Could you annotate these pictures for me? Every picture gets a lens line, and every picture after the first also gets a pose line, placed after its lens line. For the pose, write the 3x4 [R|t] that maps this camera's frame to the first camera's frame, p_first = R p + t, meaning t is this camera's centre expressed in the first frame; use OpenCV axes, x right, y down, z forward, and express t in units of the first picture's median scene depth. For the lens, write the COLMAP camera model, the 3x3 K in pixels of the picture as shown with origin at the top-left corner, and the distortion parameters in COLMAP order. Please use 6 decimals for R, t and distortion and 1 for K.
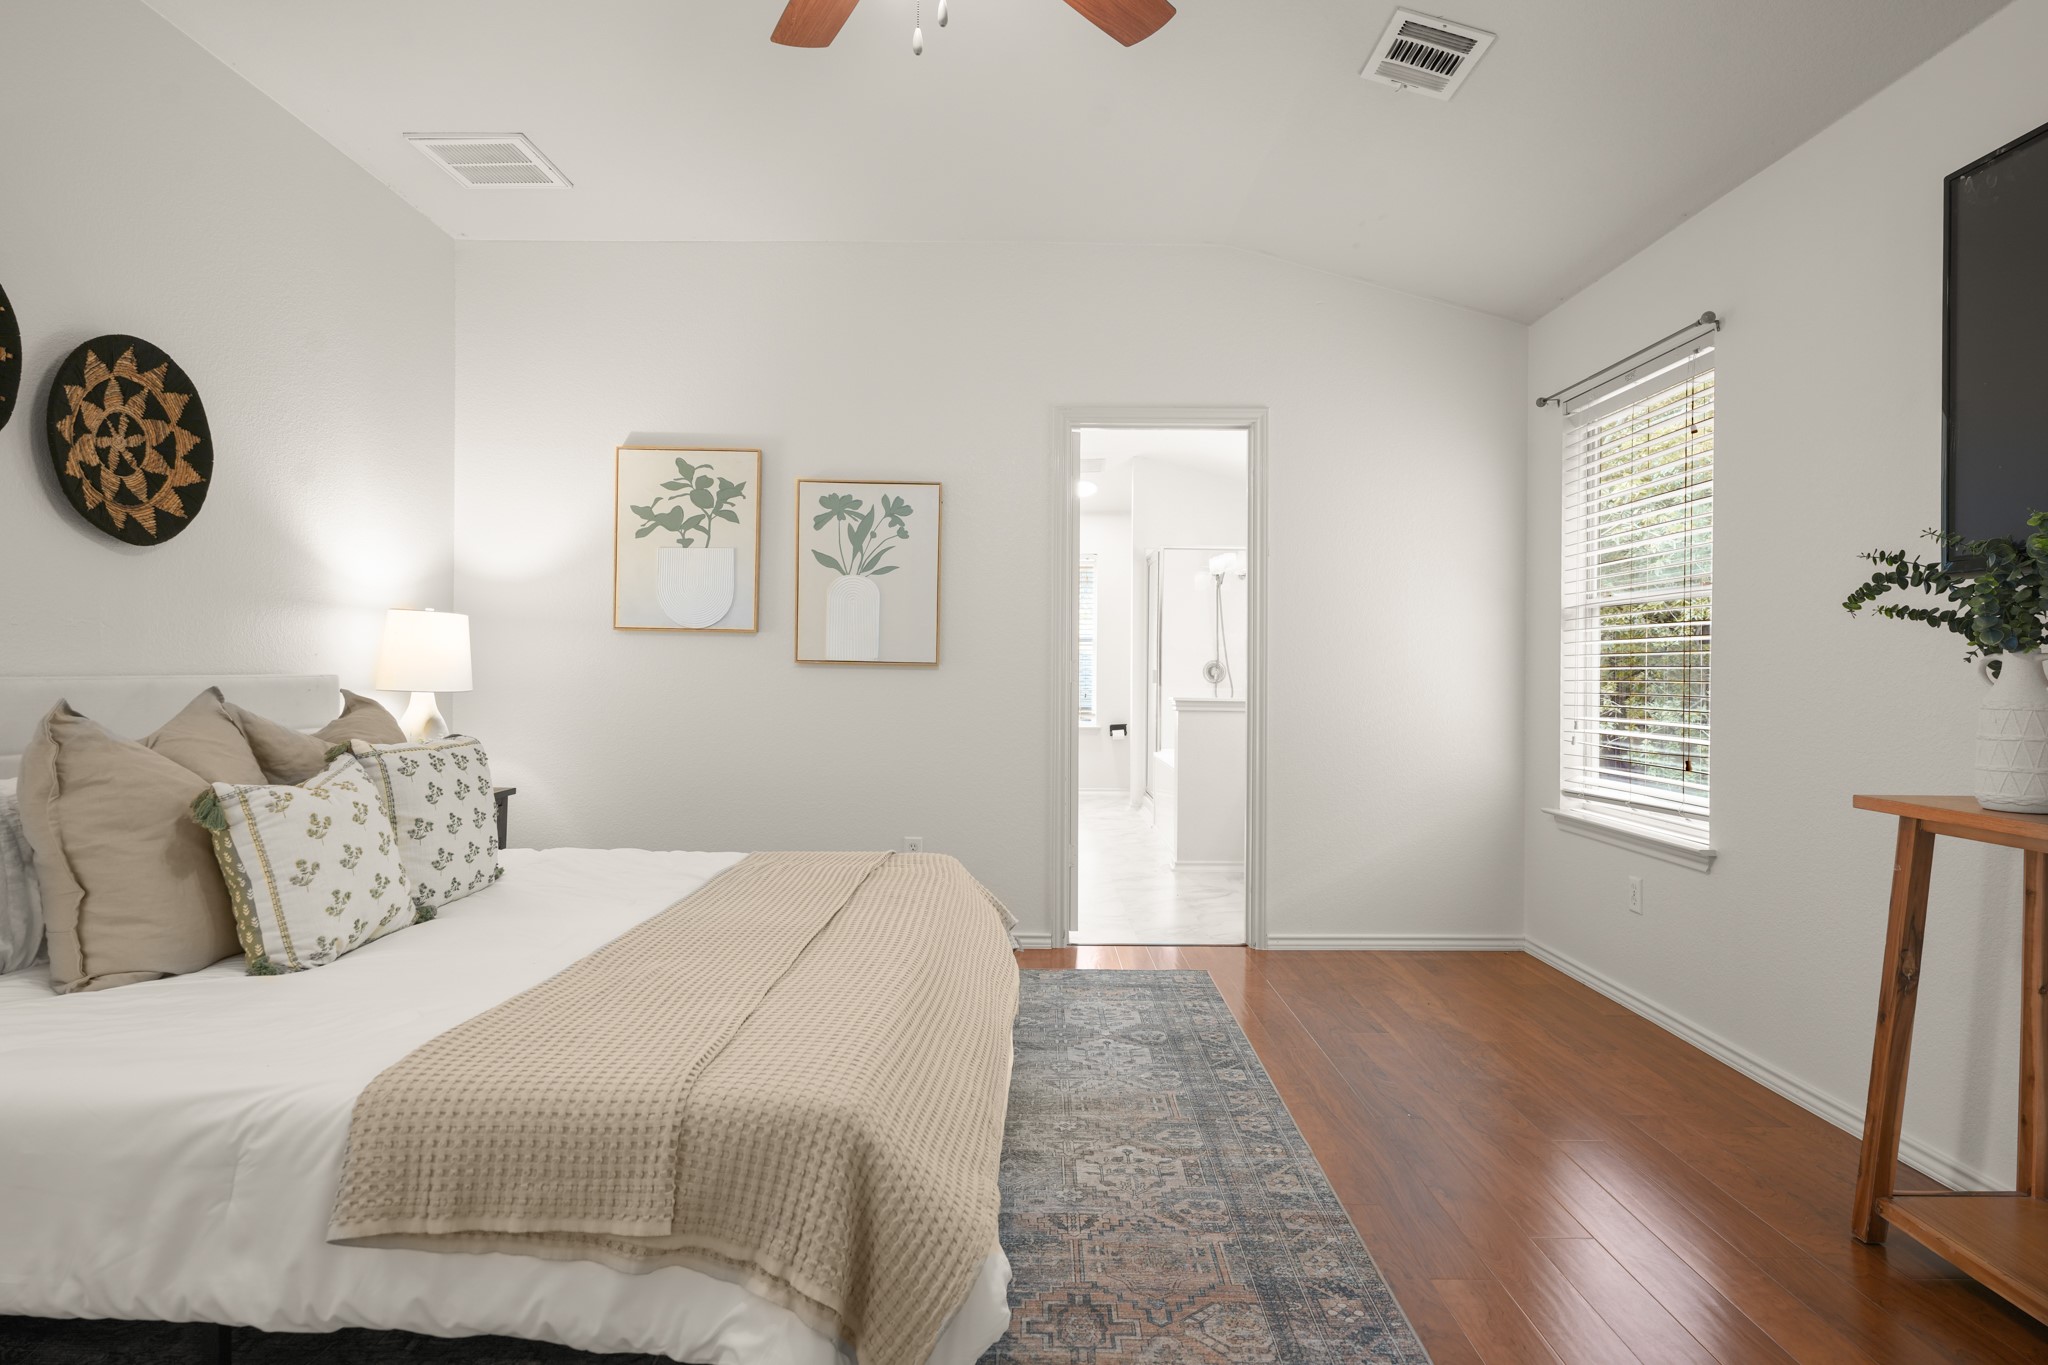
lens RADIAL K [[1113.2, 0, 1028.2], [0, 1113.2, 675.2], [0, 0, 1]] dist [-0.002889, 0.001845]
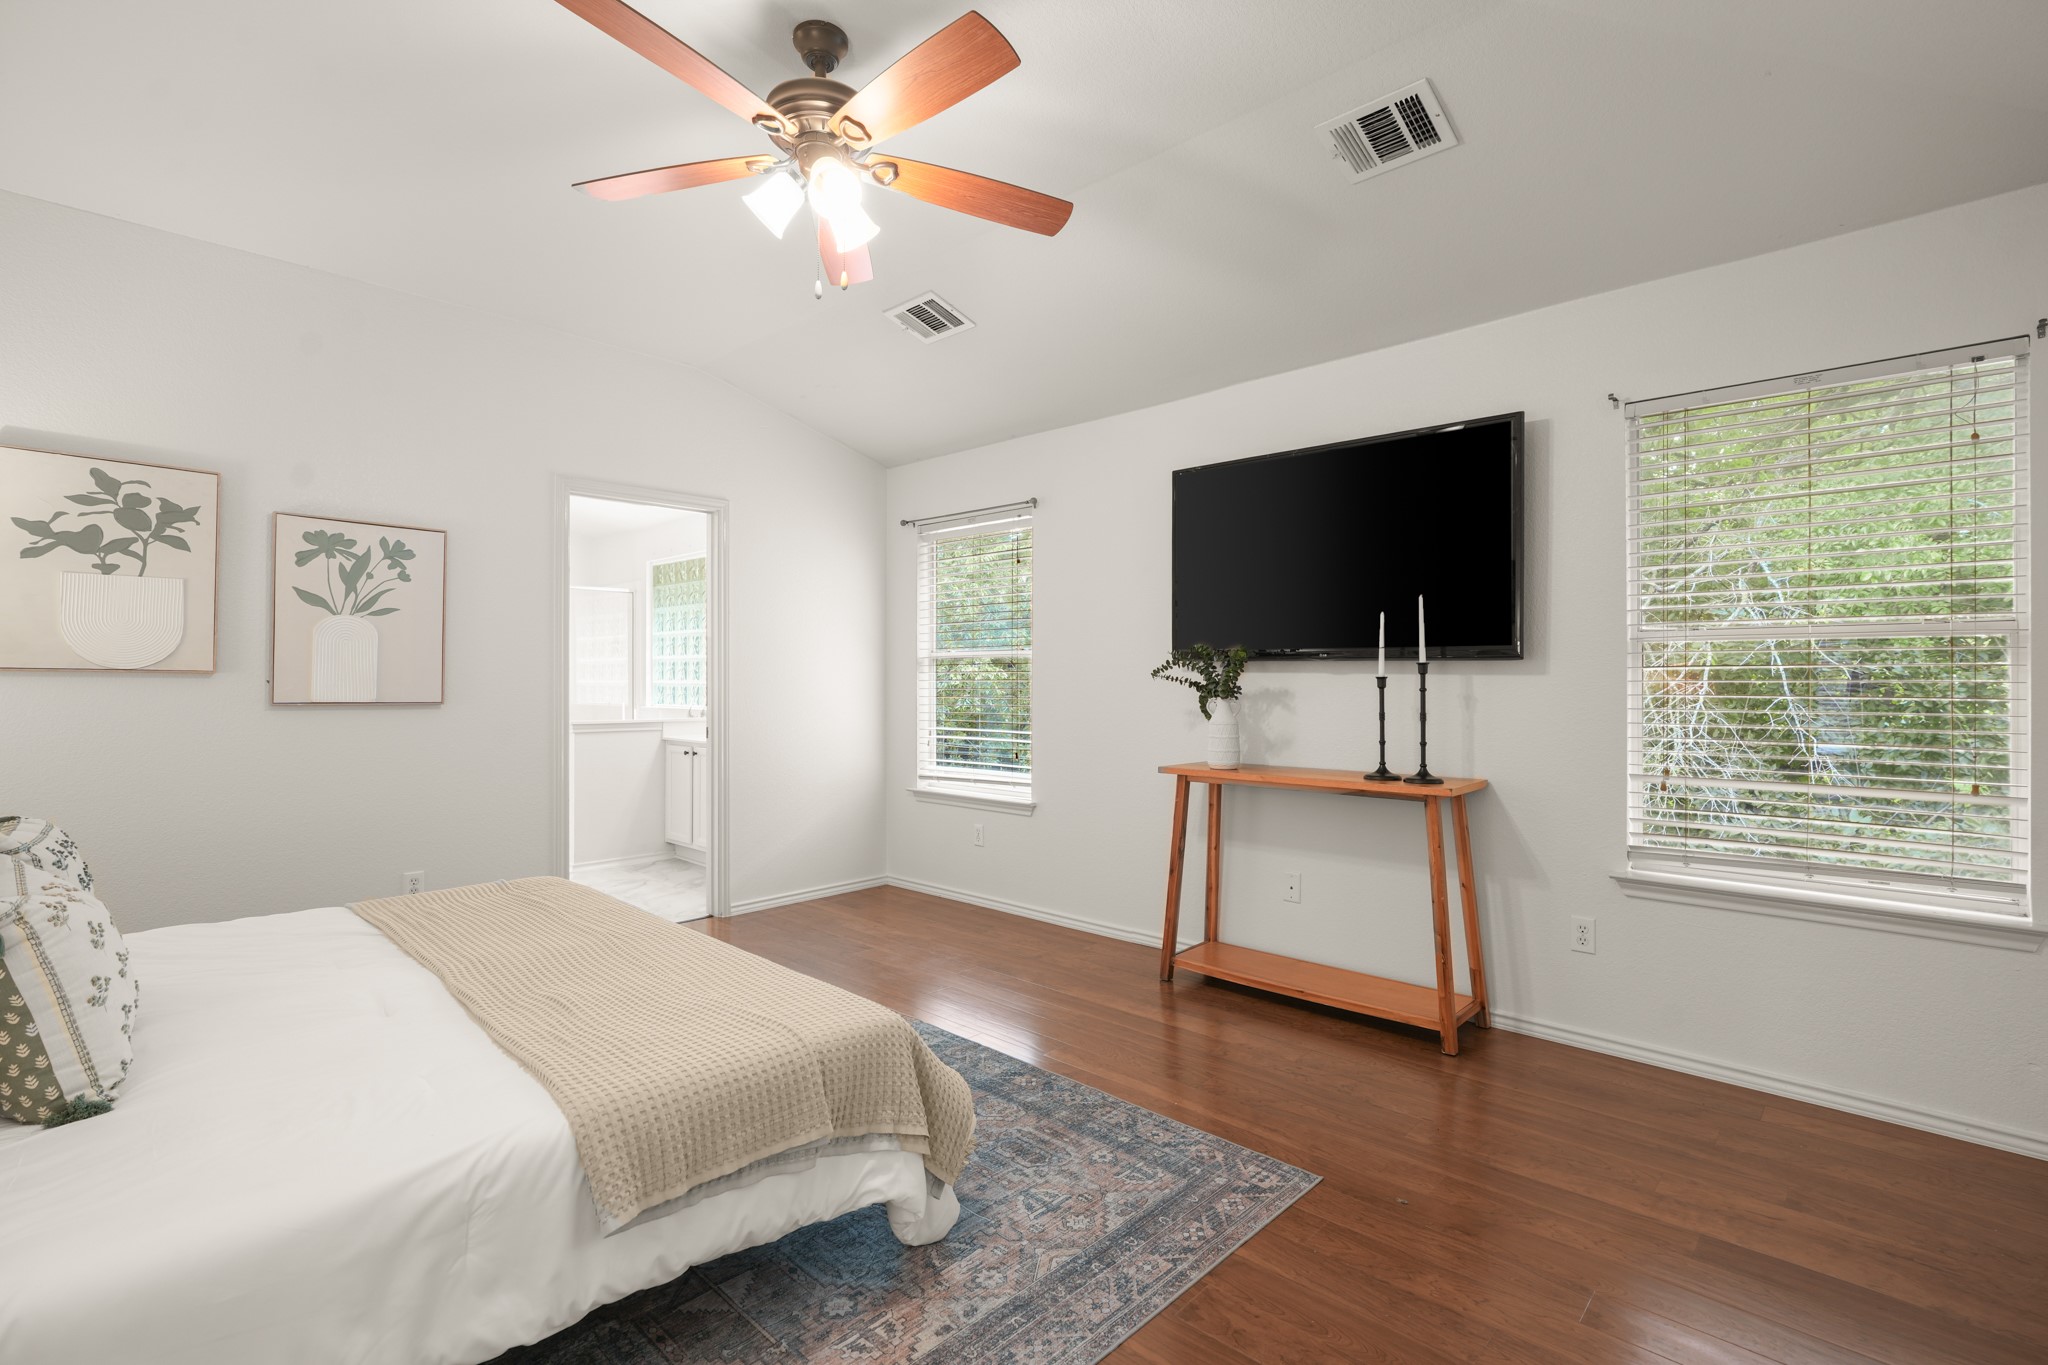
lens RADIAL K [[937.4, 0, 1034.3], [0, 937.4, 679.1], [0, 0, 1]] dist [-0.001037, 0.000214]
pose [[0.682796, -0.005596, 0.730588, -0.524656], [0.007315, 0.999973, 0.000823, -0.044655], [-0.730573, 0.004782, 0.682818, -0.017003]]
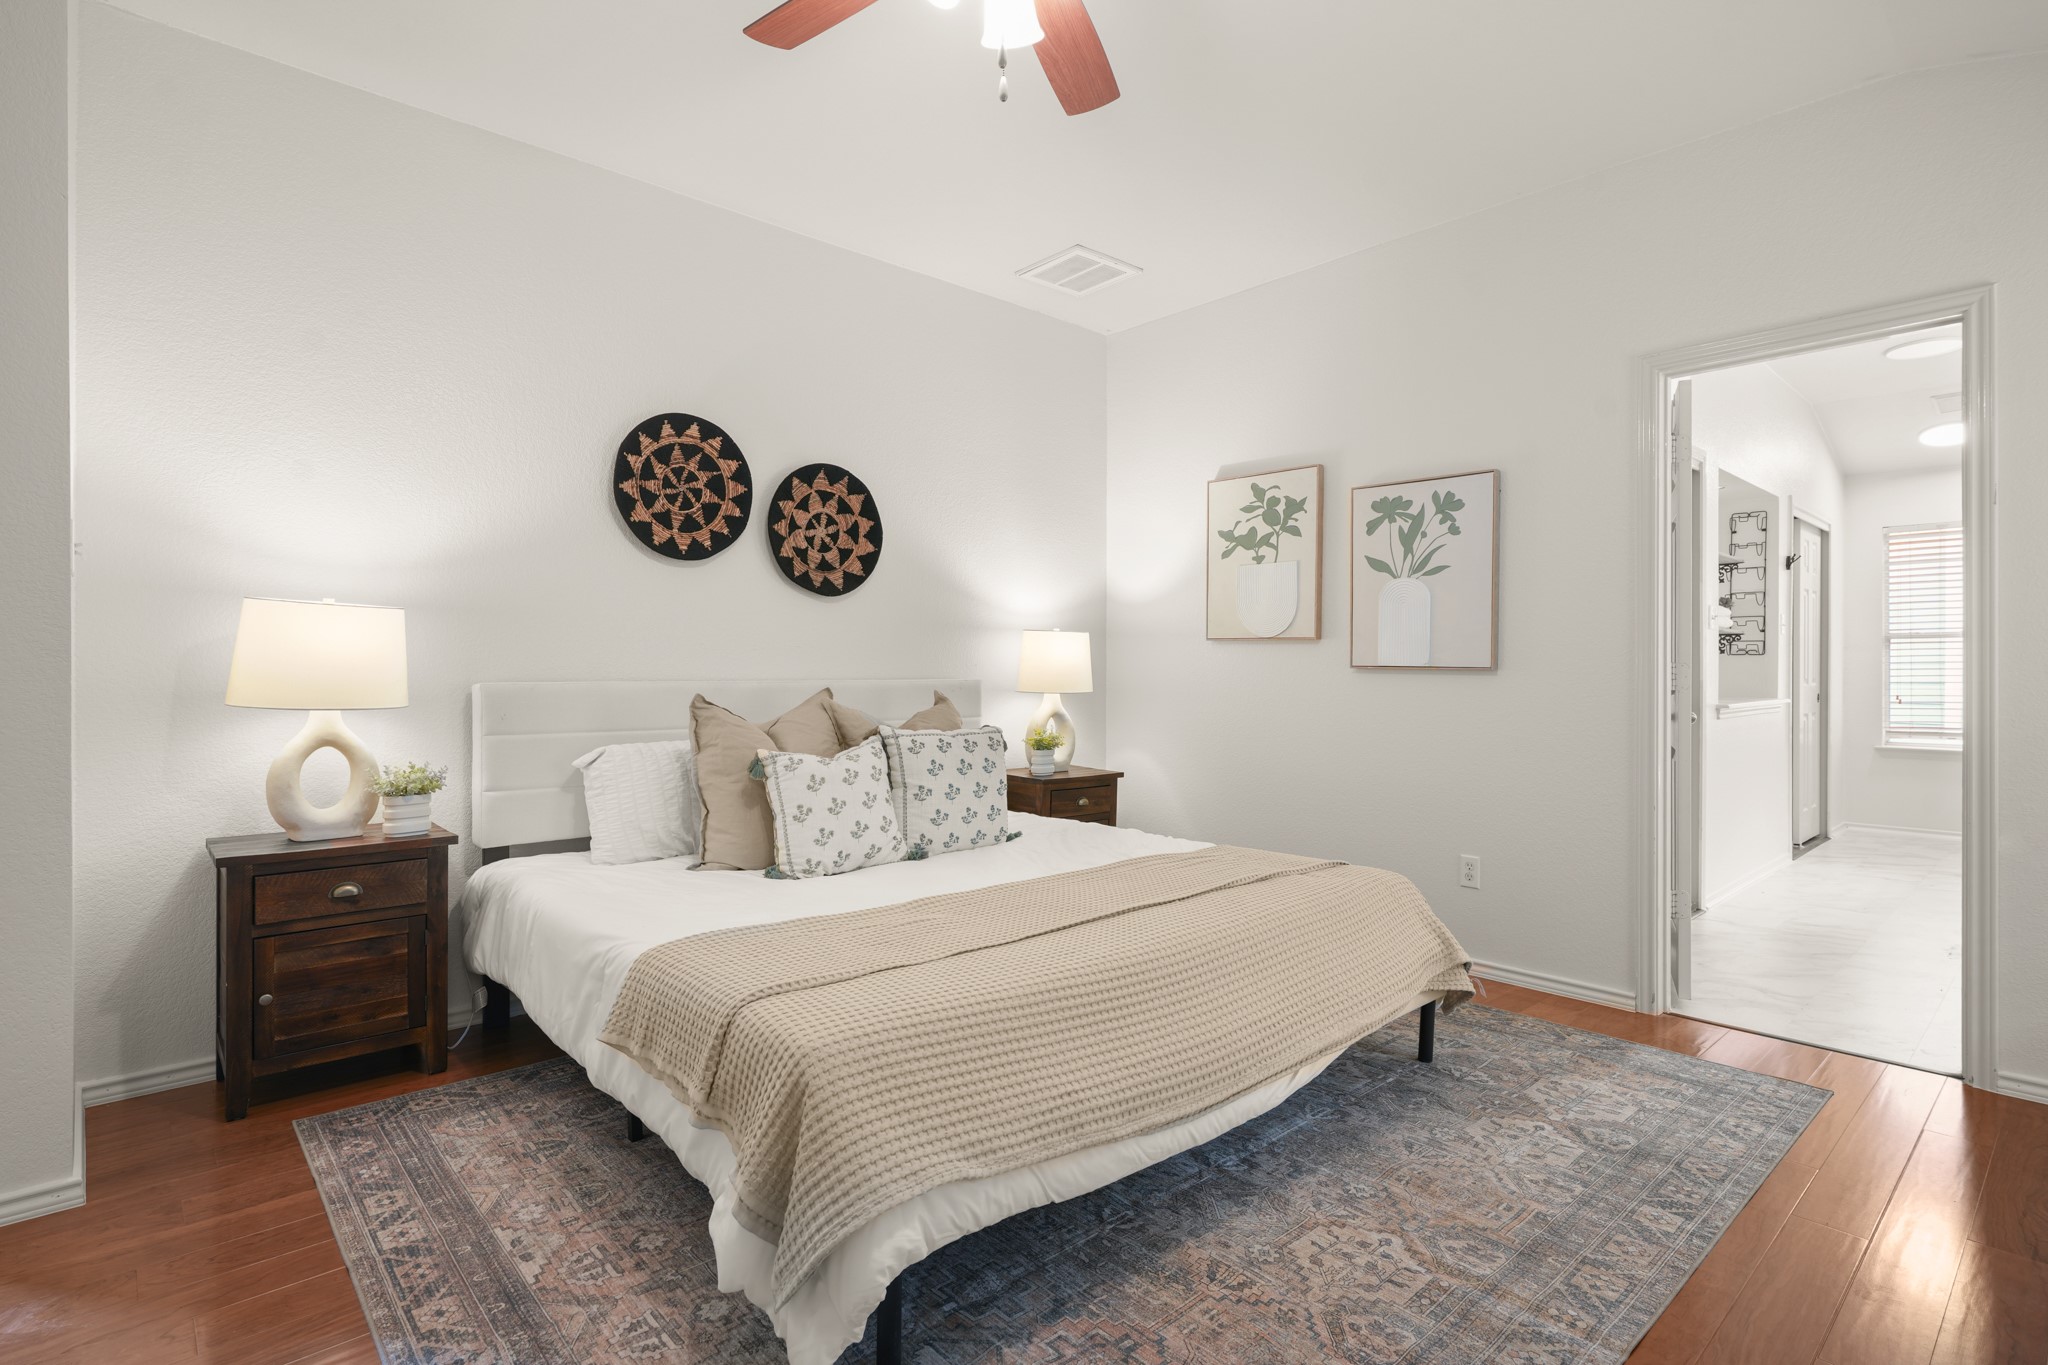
lens RADIAL K [[1017.8, 0, 1025.9], [0, 1017.8, 673.5], [0, 0, 1]] dist [-0.001077, 0.000919]
pose [[0.671704, -0.003251, -0.740813, 0.422652], [-0.001576, 0.999982, -0.005817, -0.001001], [0.740818, 0.005075, 0.671686, 0.238450]]
